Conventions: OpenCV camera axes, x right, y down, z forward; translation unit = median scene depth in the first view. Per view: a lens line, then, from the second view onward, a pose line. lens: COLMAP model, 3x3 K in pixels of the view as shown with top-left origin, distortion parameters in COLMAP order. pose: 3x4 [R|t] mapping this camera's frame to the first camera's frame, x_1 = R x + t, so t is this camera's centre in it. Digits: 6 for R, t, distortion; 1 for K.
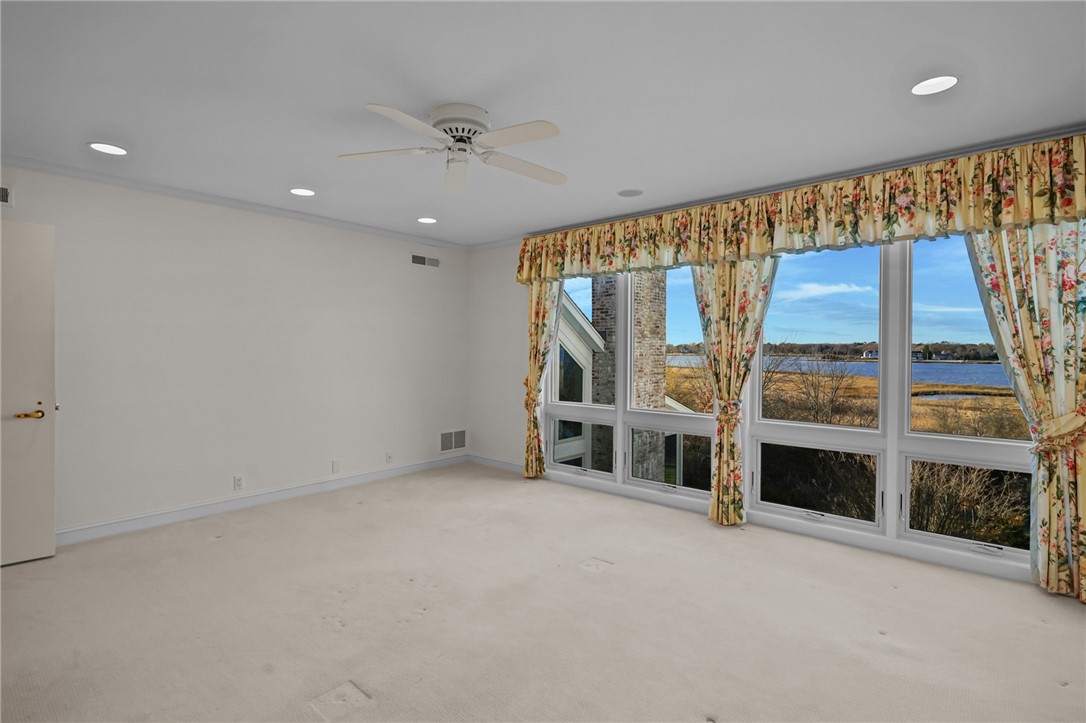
lens RADIAL K [[534.9, 0, 543.0], [0, 534.9, 361.5], [0, 0, 1]] dist [0.002365, -0.000967]
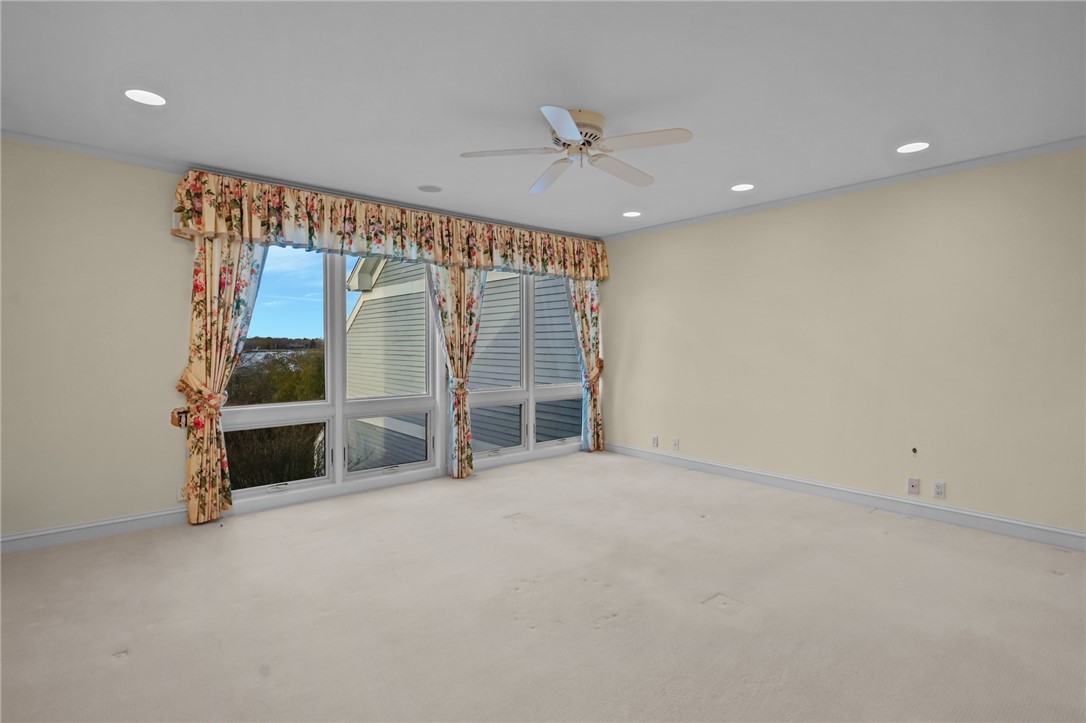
lens RADIAL K [[514.6, 0, 460.9], [0, 514.6, 346.0], [0, 0, 1]] dist [0.015591, -0.000146]
pose [[0.213196, -0.012432, 0.976930, -0.811562], [0.014957, 0.999843, 0.009459, -0.013070], [-0.976895, 0.012595, 0.213349, 0.727855]]
